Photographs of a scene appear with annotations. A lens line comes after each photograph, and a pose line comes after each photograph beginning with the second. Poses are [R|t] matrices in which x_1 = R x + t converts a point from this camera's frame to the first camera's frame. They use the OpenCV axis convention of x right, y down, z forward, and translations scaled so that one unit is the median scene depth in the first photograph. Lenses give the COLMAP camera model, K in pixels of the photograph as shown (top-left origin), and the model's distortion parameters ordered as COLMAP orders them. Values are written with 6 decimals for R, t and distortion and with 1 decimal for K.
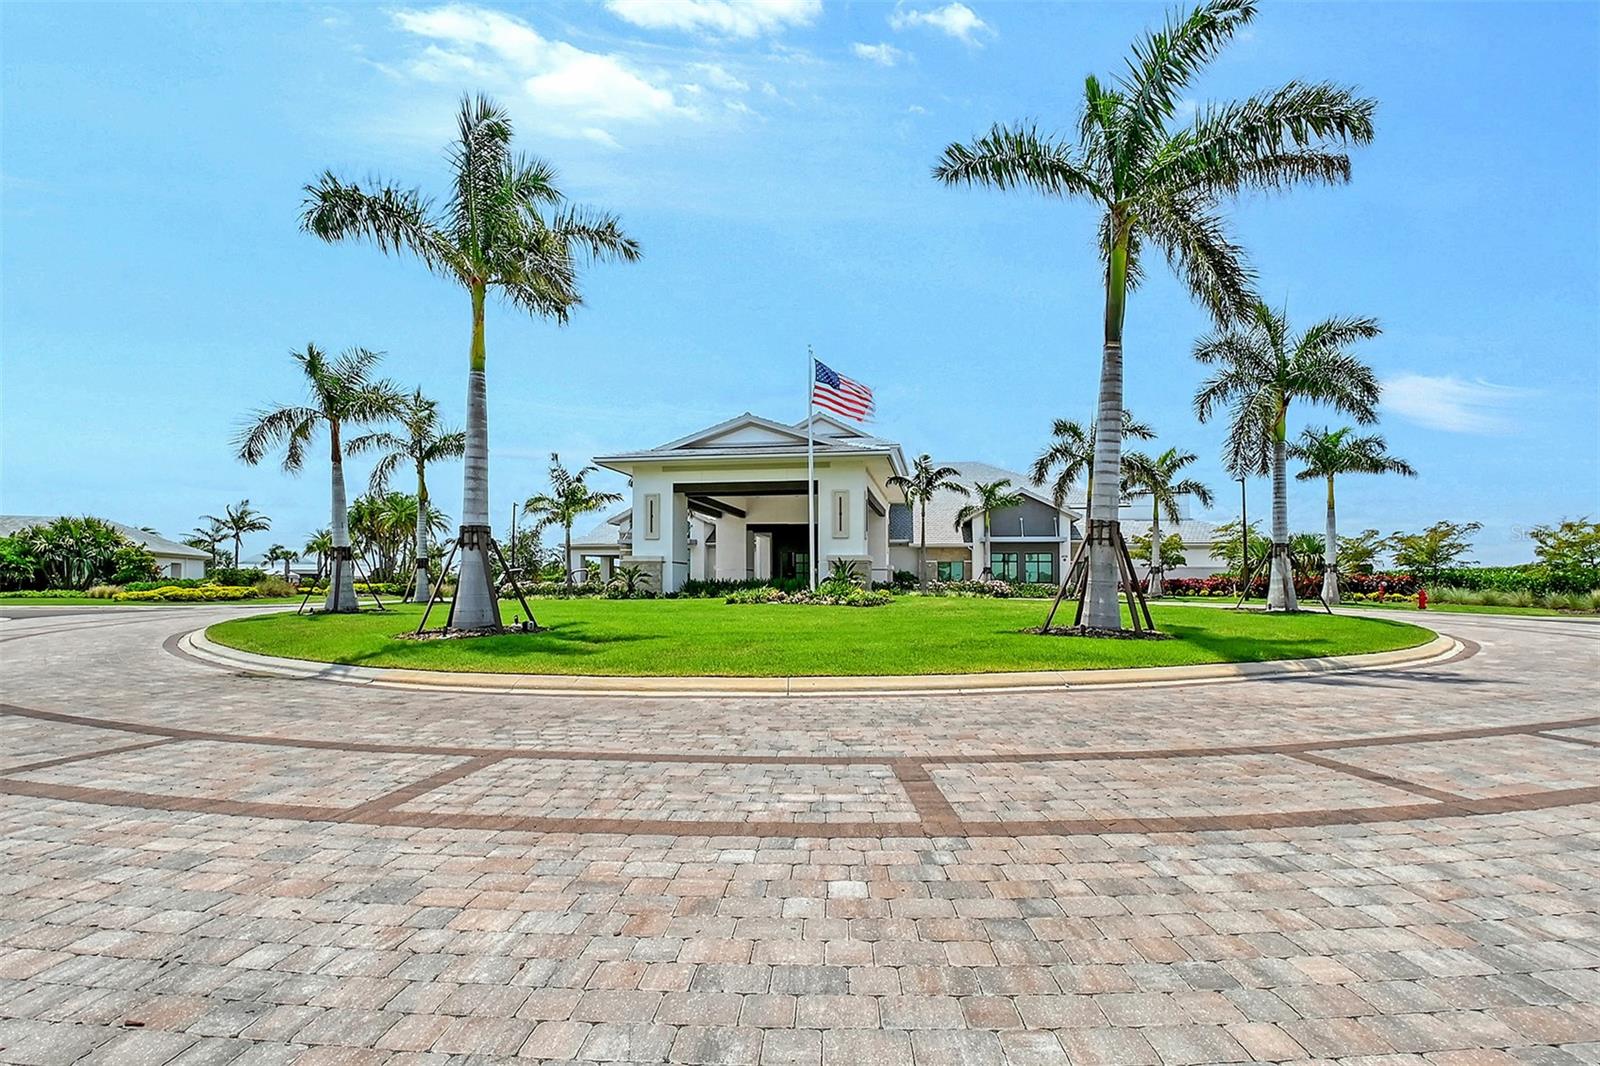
lens RADIAL K [[734.7, 0, 811.5], [0, 734.7, 544.5], [0, 0, 1]] dist [-0.000758, -0.000646]
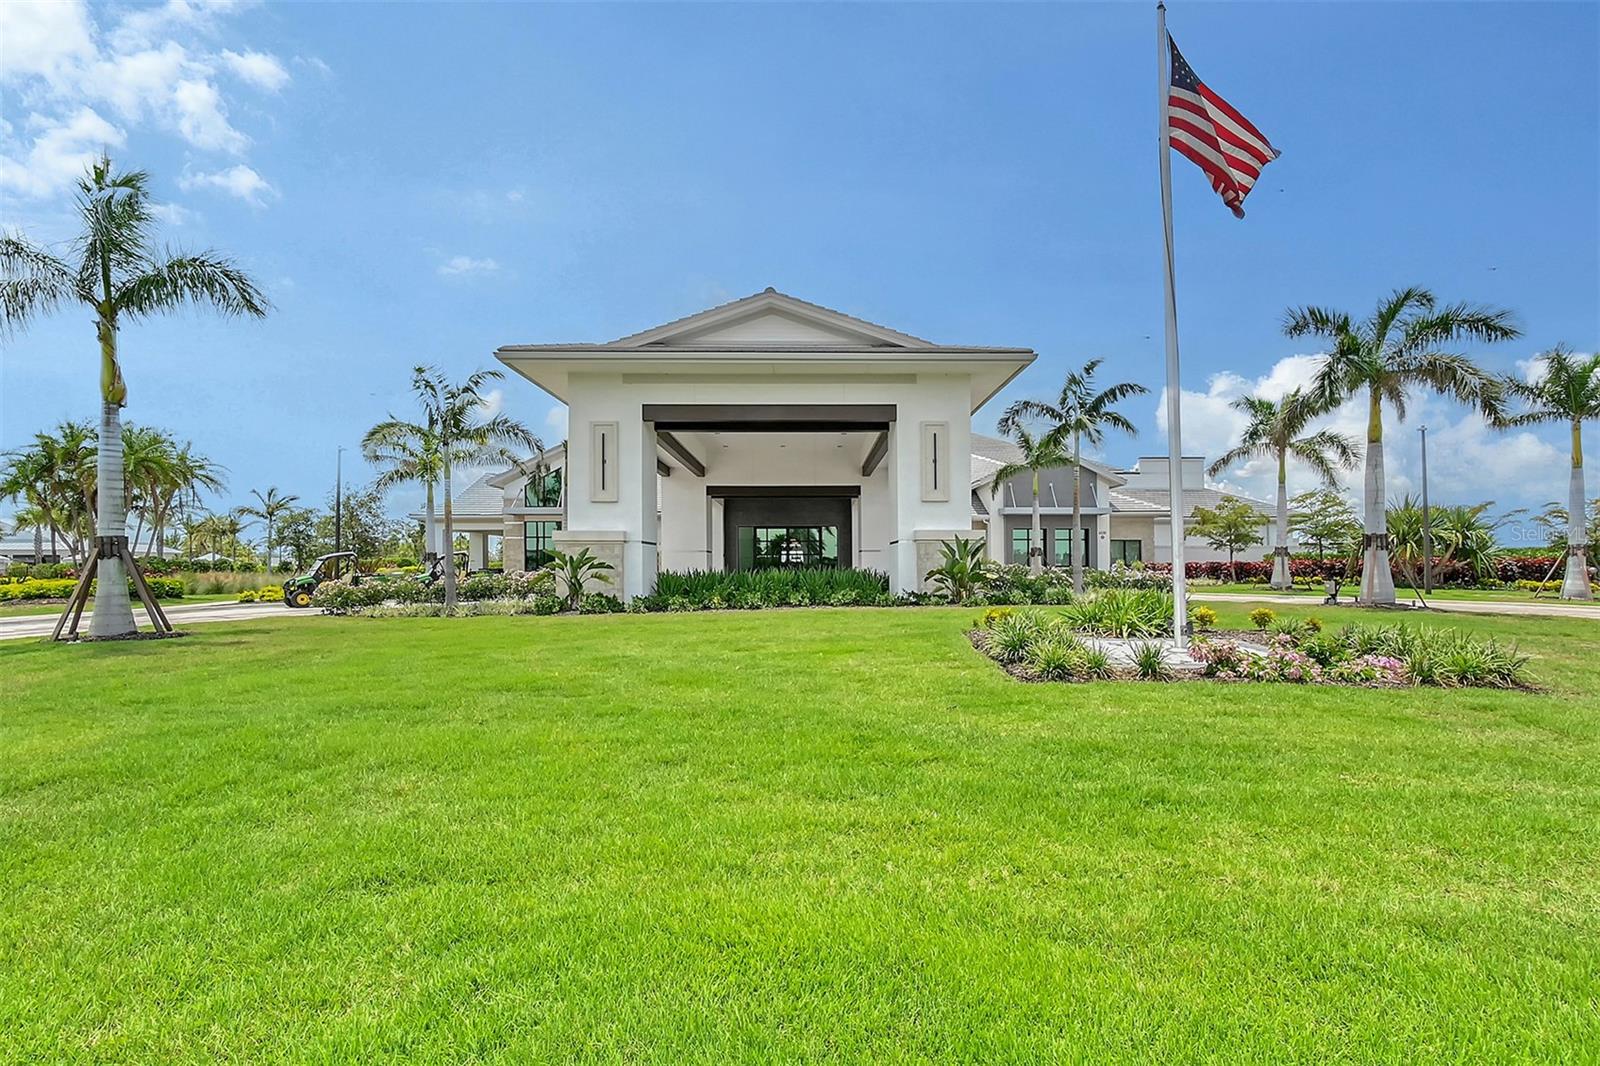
lens RADIAL K [[734.7, 0, 786.0], [0, 734.7, 521.9], [0, 0, 1]] dist [-0.000758, -0.000646]
pose [[0.986679, 0.004429, 0.162617, -0.164180], [-0.004783, 0.999987, 0.001783, 0.006186], [-0.162606, -0.002537, 0.986688, 0.403507]]
